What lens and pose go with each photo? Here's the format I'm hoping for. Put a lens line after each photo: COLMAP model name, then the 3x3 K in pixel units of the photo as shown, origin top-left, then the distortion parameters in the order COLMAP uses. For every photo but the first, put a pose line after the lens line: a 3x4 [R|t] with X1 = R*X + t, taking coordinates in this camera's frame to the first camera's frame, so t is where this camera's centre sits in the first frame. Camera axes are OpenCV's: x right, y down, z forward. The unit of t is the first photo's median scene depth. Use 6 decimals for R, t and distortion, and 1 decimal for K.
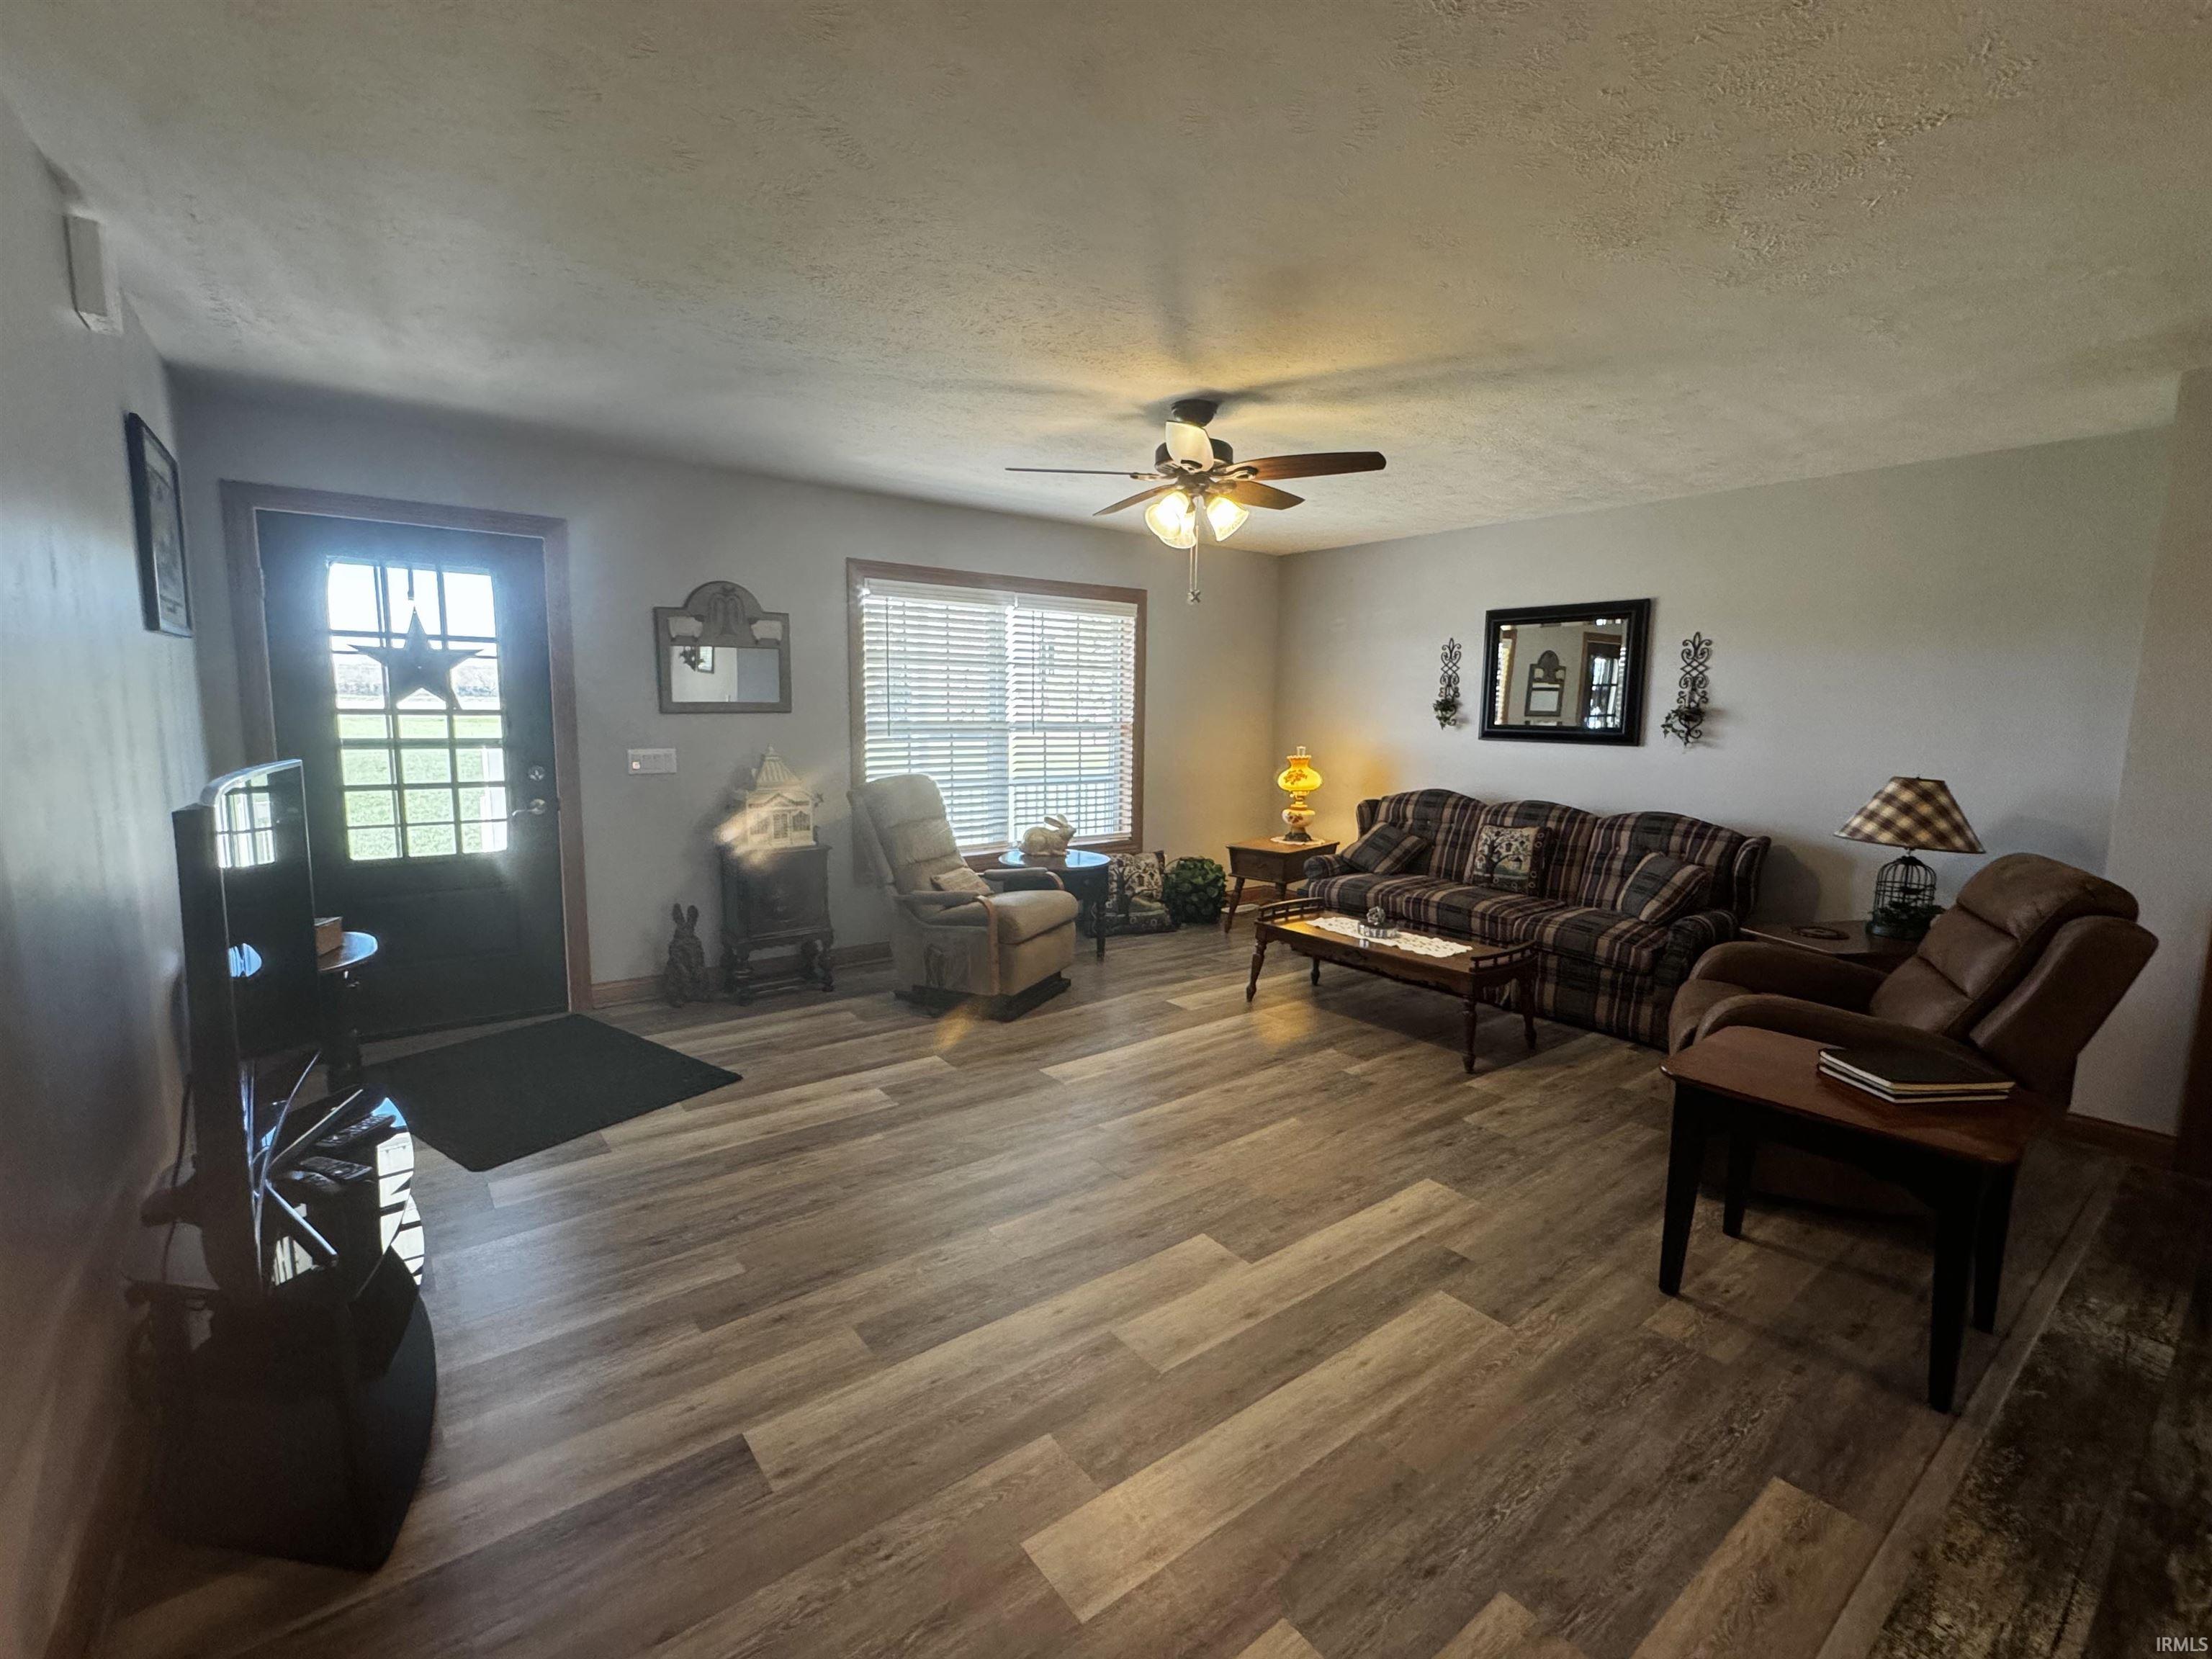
lens RADIAL K [[987.3, 0, 1101.4], [0, 987.3, 828.8], [0, 0, 1]] dist [-0.001904, 0.000108]
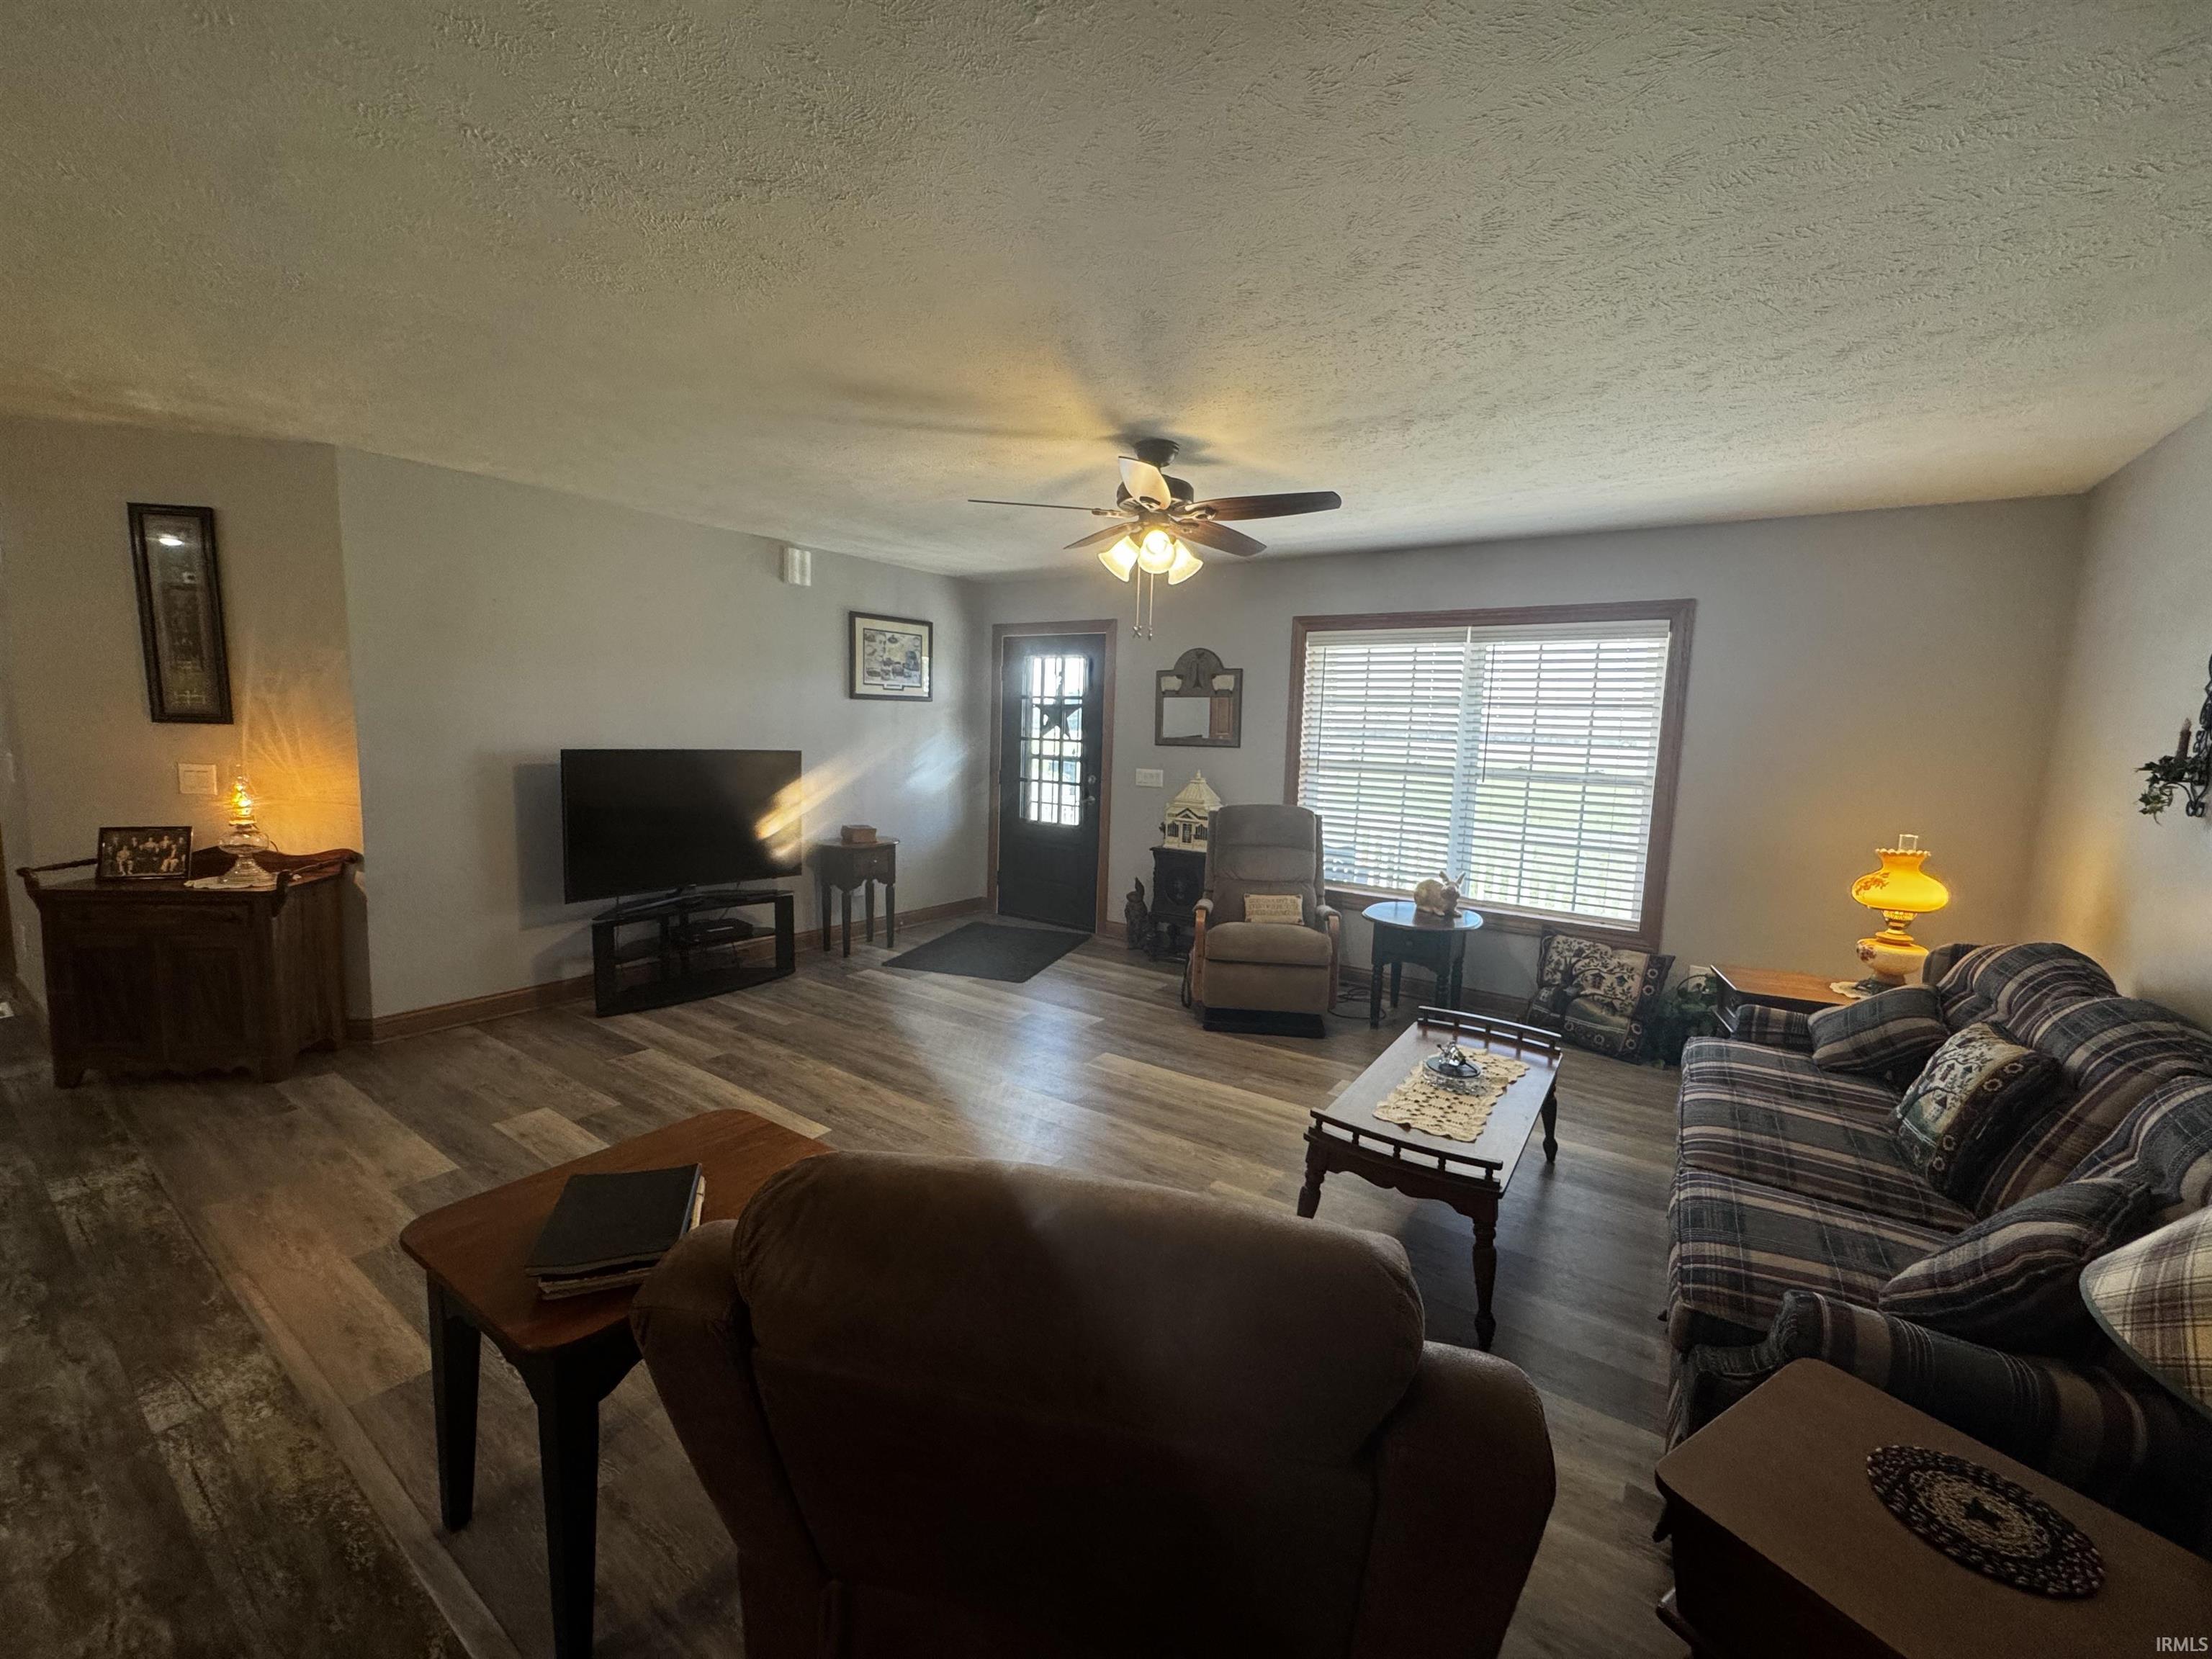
lens RADIAL K [[888.1, 0, 1101.5], [0, 888.1, 828.9], [0, 0, 1]] dist [-0.002456, 0.000638]
pose [[0.290531, 0.106687, -0.950899, 0.837041], [-0.149934, 0.986565, 0.064879, -0.075289], [0.945046, 0.123723, 0.302624, 0.604837]]
